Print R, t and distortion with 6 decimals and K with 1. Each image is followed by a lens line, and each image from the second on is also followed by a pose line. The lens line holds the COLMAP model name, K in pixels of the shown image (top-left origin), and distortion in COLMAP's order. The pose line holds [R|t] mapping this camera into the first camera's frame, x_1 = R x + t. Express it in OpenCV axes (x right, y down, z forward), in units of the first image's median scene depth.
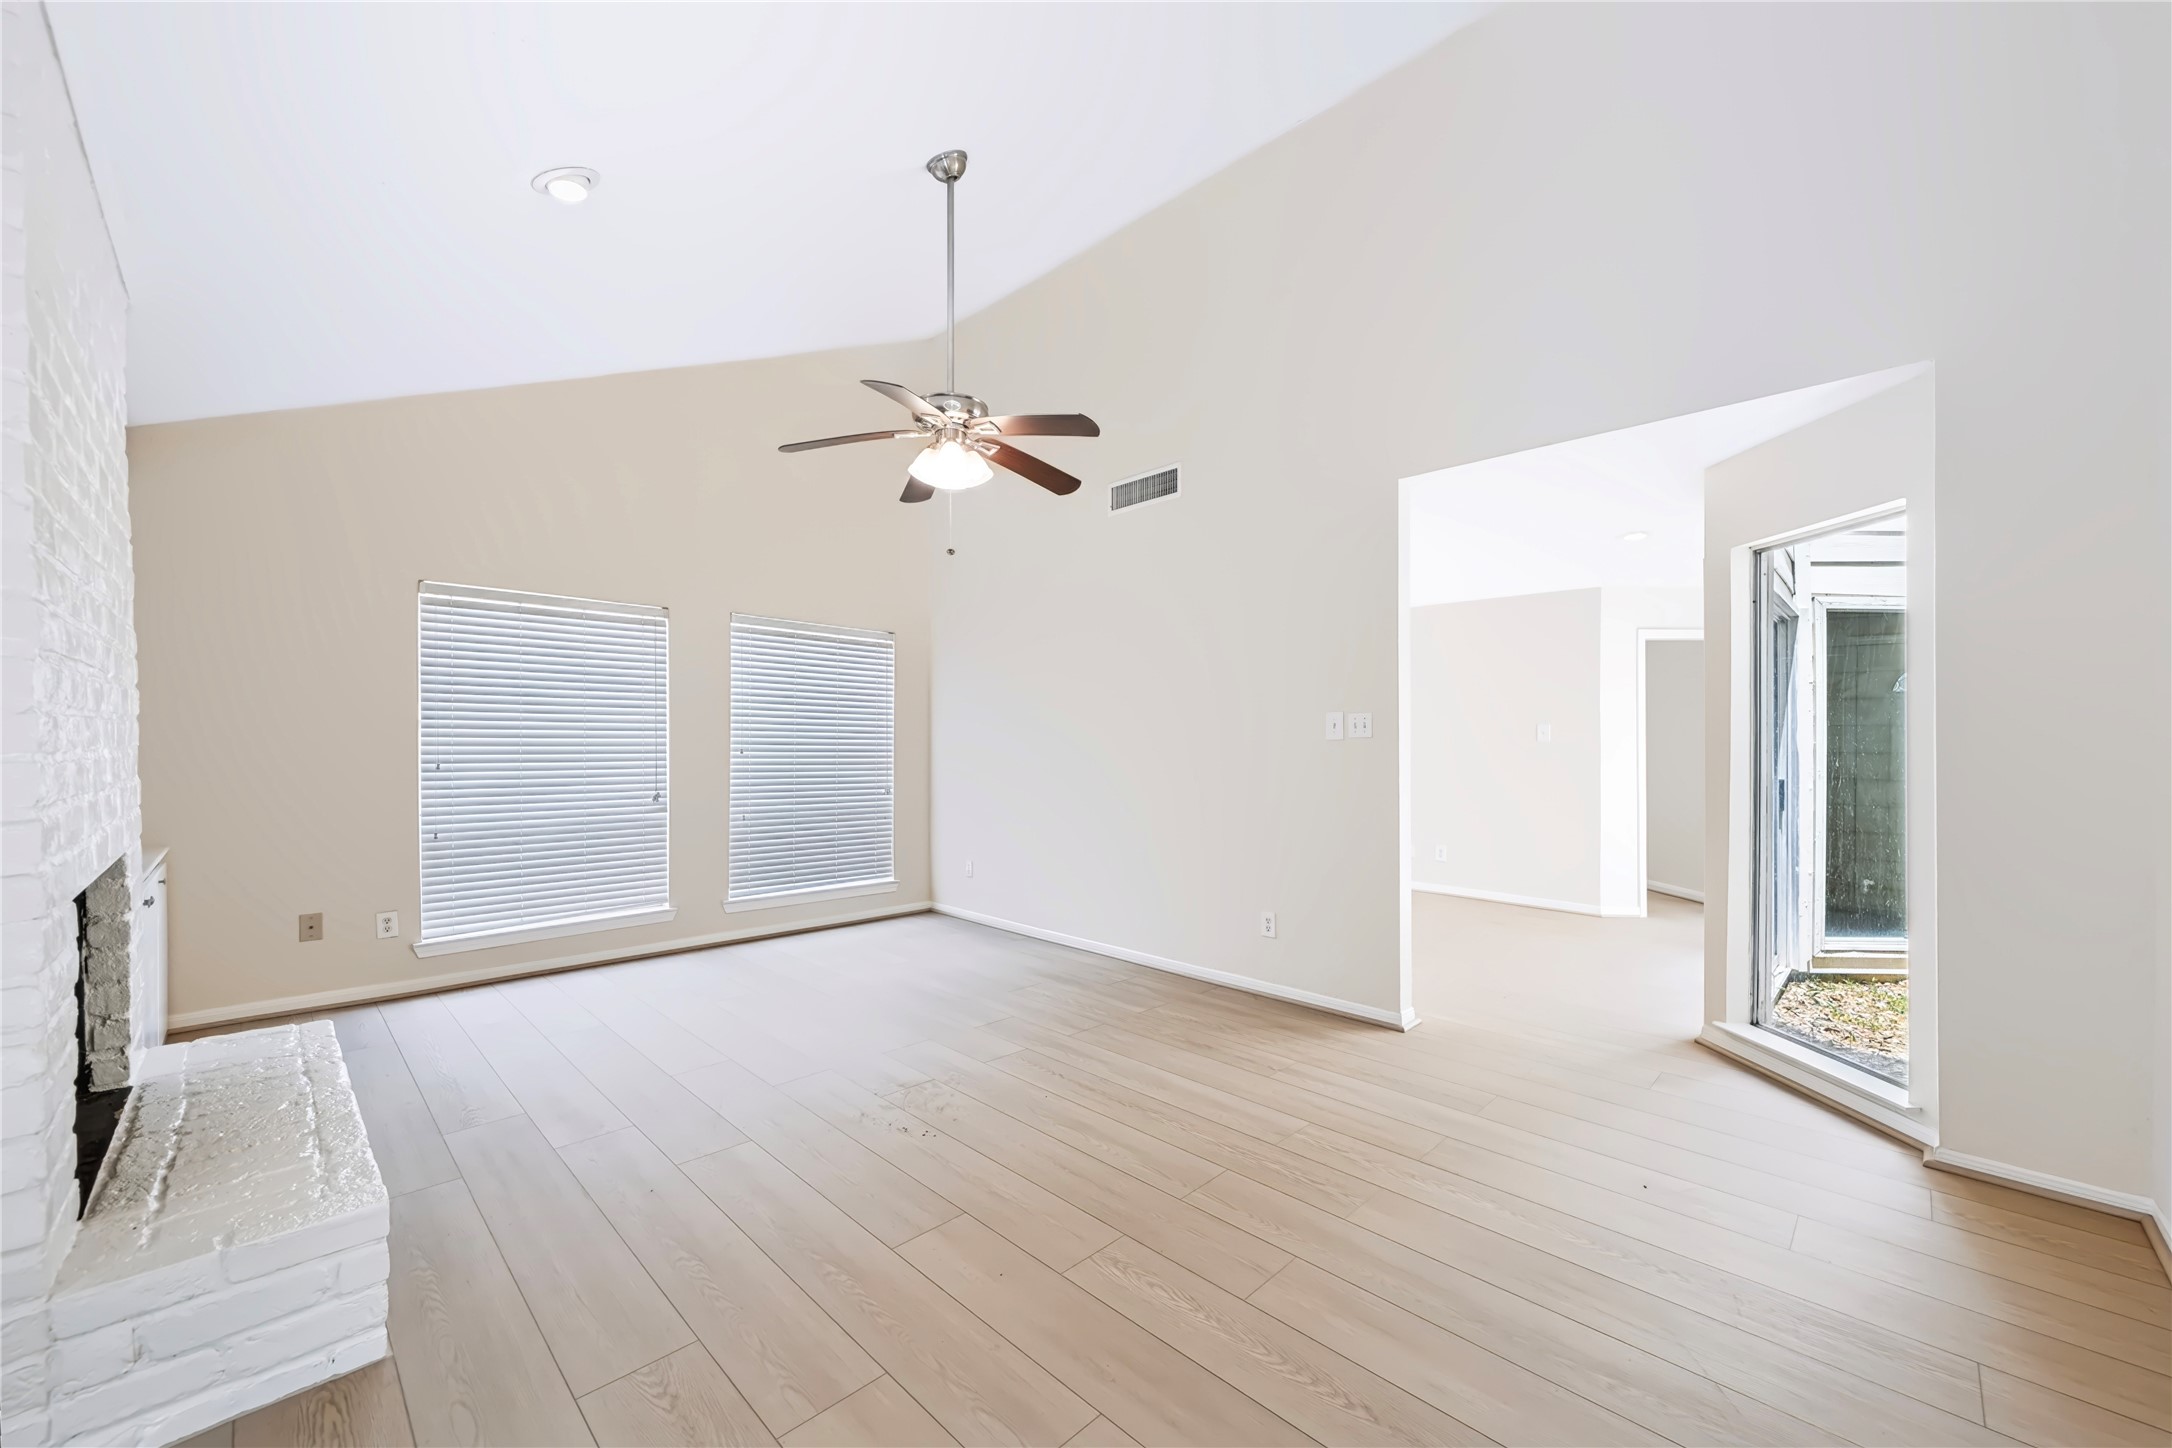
lens RADIAL K [[840.2, 0, 1078.4], [0, 840.2, 743.8], [0, 0, 1]] dist [-0.000550, -0.000835]
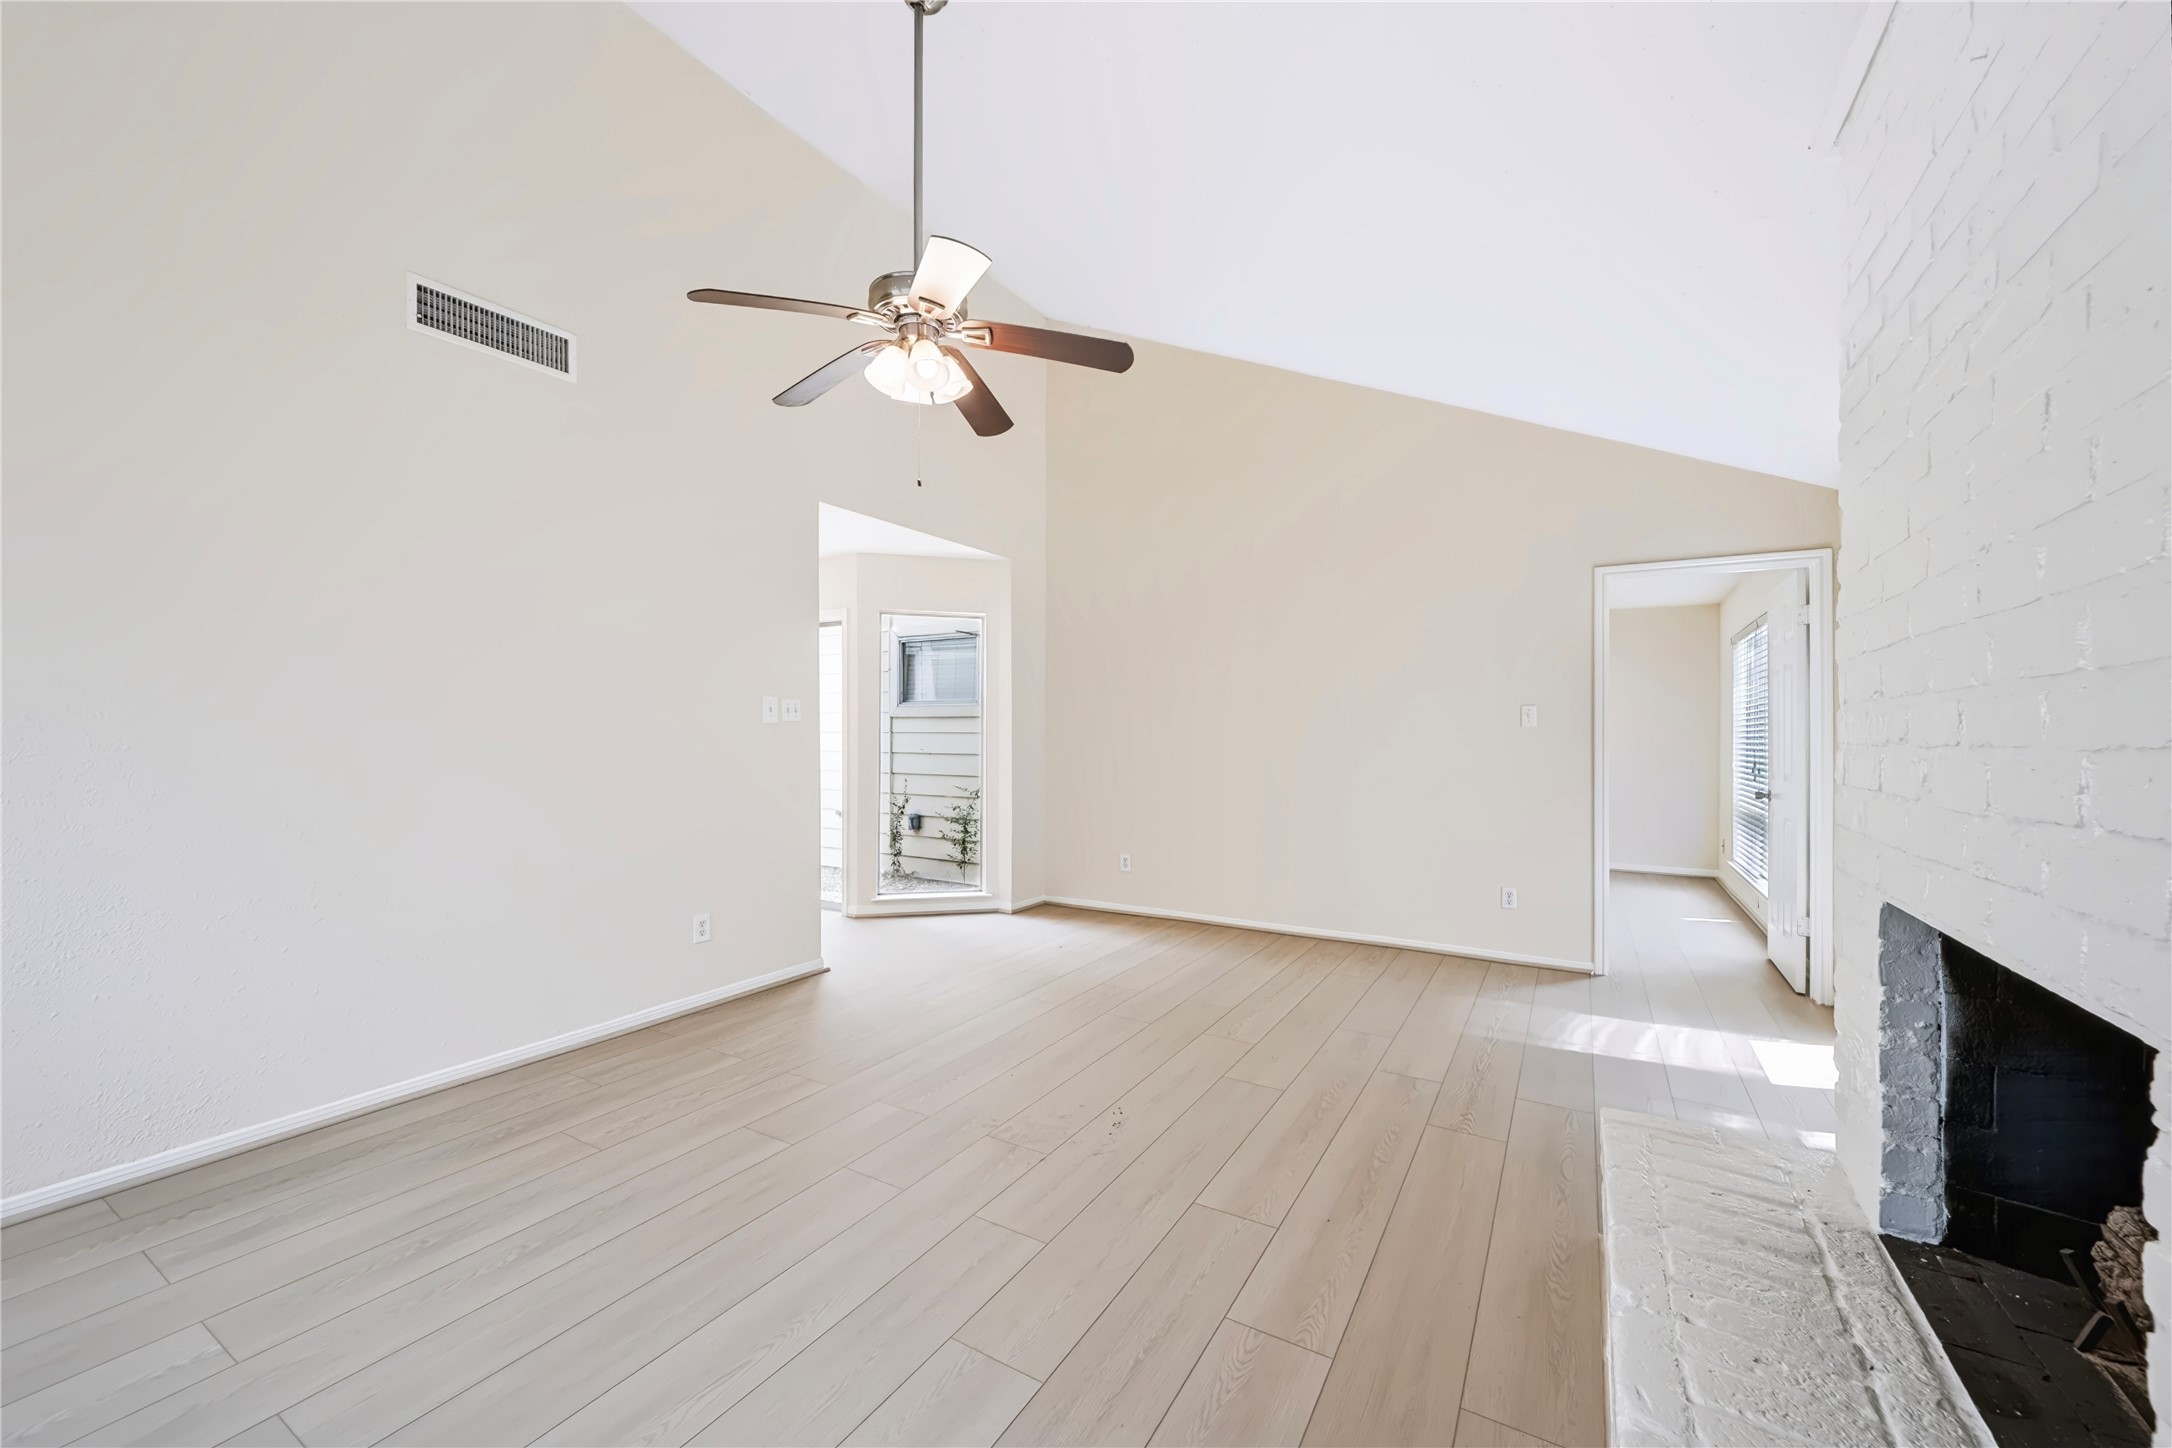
lens RADIAL K [[840.2, 0, 1079.3], [0, 840.2, 722.6], [0, 0, 1]] dist [-0.000550, -0.000835]
pose [[-0.233900, 0.000852, 0.972260, -0.786804], [-0.006036, 0.999979, -0.002328, -0.005479], [-0.972242, -0.006413, -0.233890, 0.870461]]
